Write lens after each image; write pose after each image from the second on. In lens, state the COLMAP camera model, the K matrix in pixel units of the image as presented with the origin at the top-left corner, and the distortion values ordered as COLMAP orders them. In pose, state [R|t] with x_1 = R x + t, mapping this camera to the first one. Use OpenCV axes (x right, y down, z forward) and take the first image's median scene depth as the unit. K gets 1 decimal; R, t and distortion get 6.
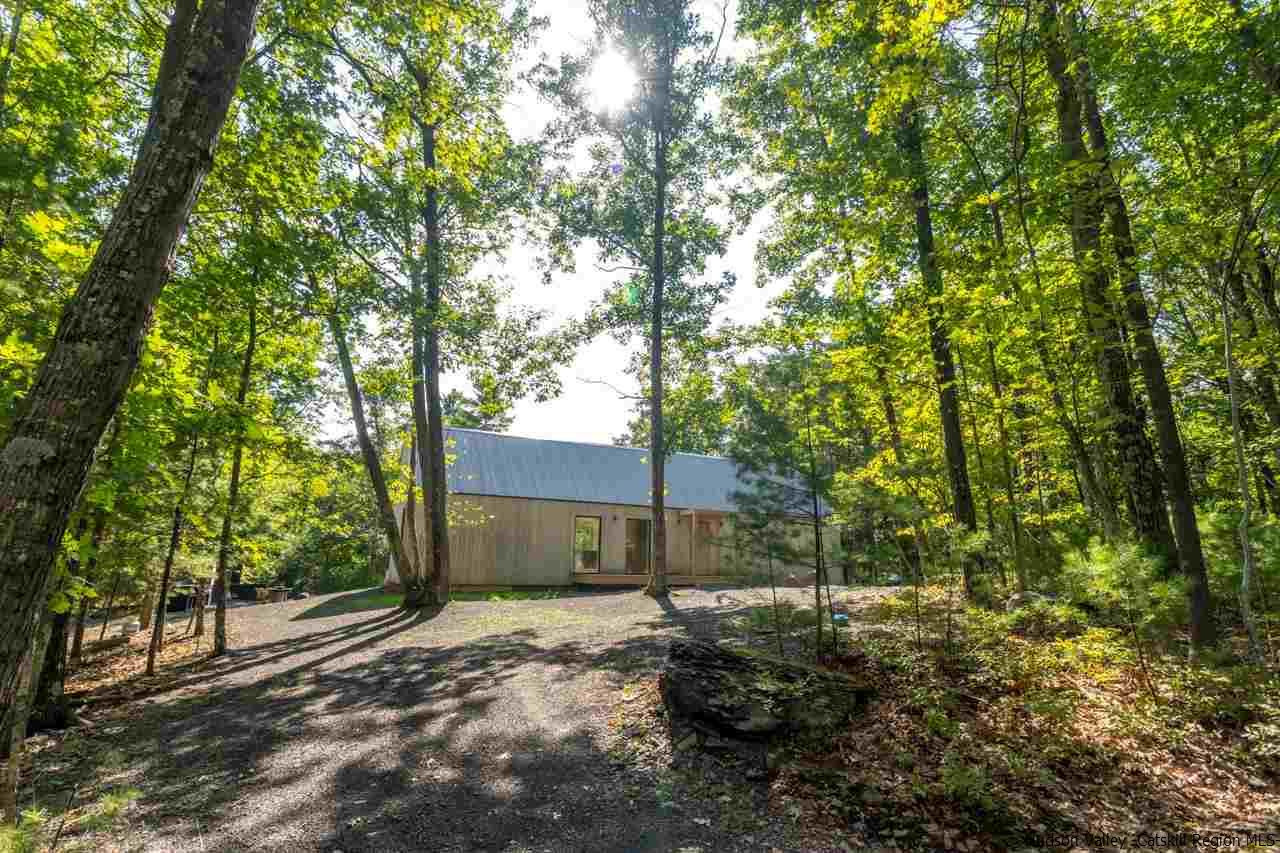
lens RADIAL K [[544.4, 0, 640.0], [0, 544.4, 426.5], [0, 0, 1]] dist [-0.000283, 0.000020]
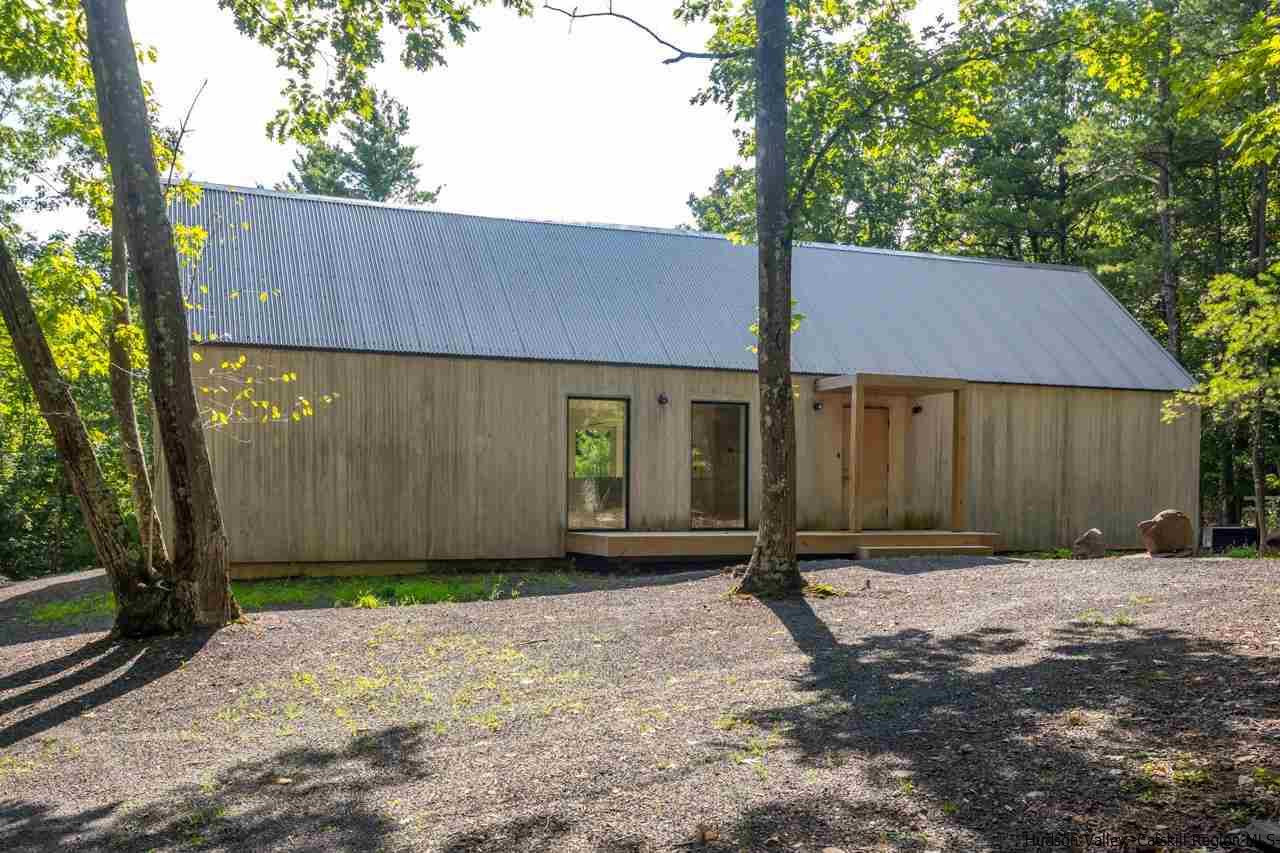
lens RADIAL K [[544.4, 0, 640.0], [0, 544.4, 426.5], [0, 0, 1]] dist [-0.000283, 0.000020]
pose [[0.993432, -0.018482, -0.112925, -0.017536], [0.038686, 0.983007, 0.179446, 0.119404], [0.107689, -0.182635, 0.977265, 0.624461]]
